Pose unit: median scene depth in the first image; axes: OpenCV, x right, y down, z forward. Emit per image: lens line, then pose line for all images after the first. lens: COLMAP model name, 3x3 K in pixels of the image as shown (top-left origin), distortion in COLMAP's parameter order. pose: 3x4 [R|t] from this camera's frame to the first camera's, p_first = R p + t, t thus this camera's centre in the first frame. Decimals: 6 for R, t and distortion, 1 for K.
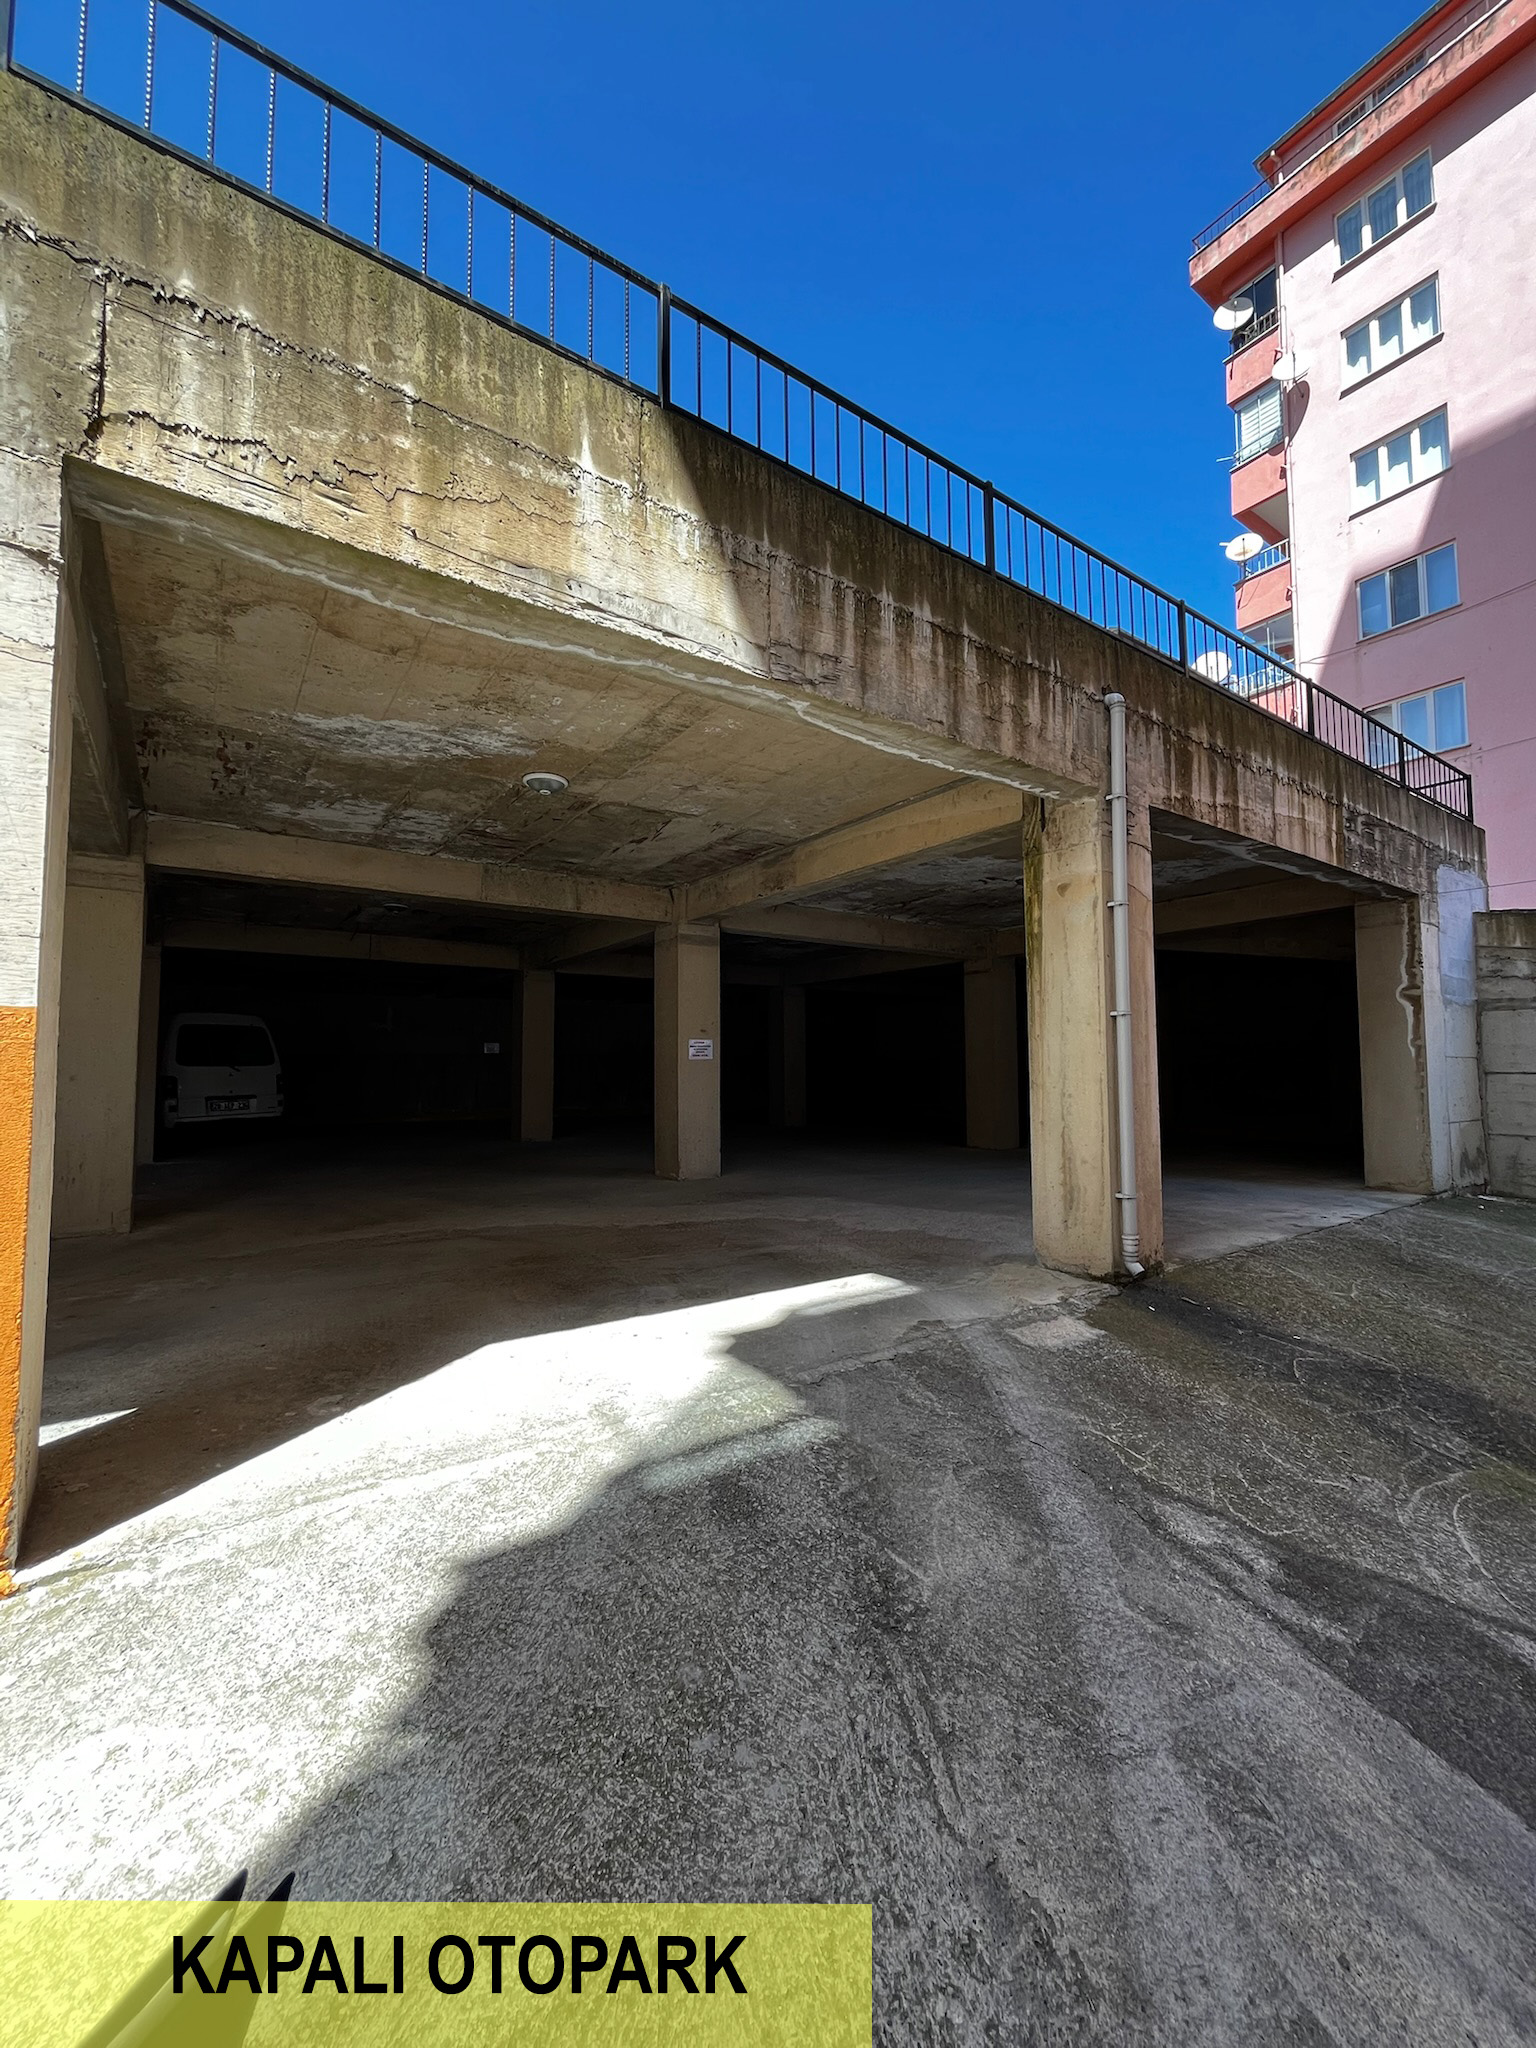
lens RADIAL K [[830.7, 0, 764.4], [0, 830.7, 1023.0], [0, 0, 1]] dist [-0.000414, -0.000719]
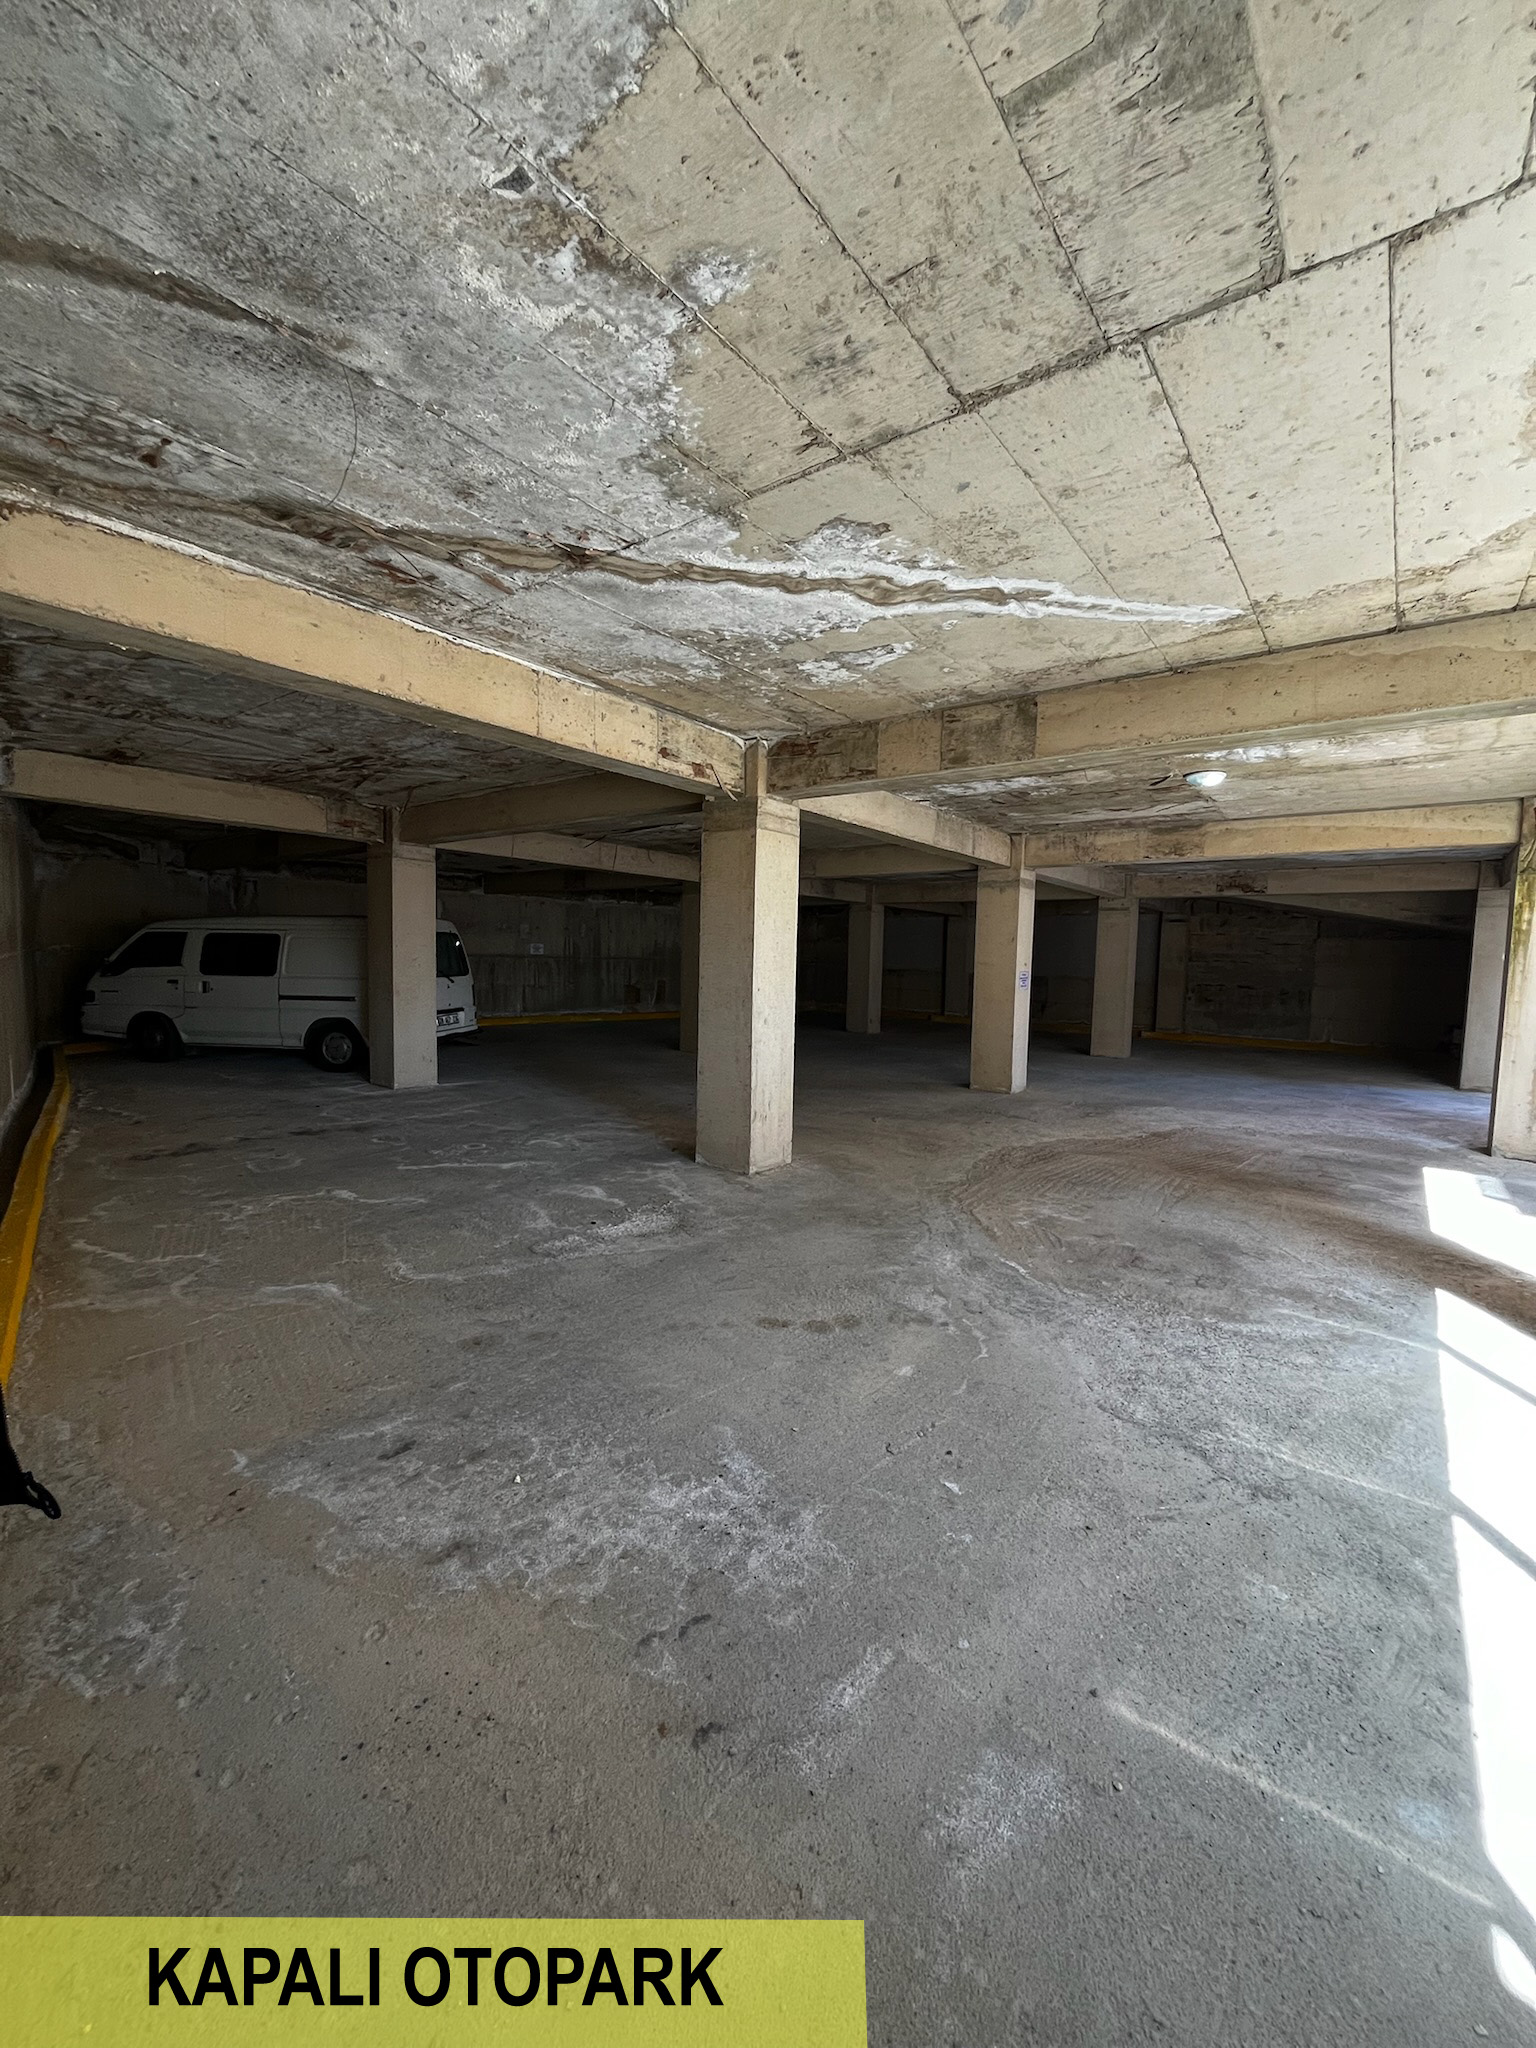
lens RADIAL K [[830.7, 0, 775.4], [0, 830.7, 1030.3], [0, 0, 1]] dist [-0.000414, -0.000719]
pose [[0.952715, 0.001361, 0.303861, -0.962097], [-0.045081, 0.989557, 0.136913, -0.054379], [-0.300501, -0.144138, 0.942827, 0.016755]]
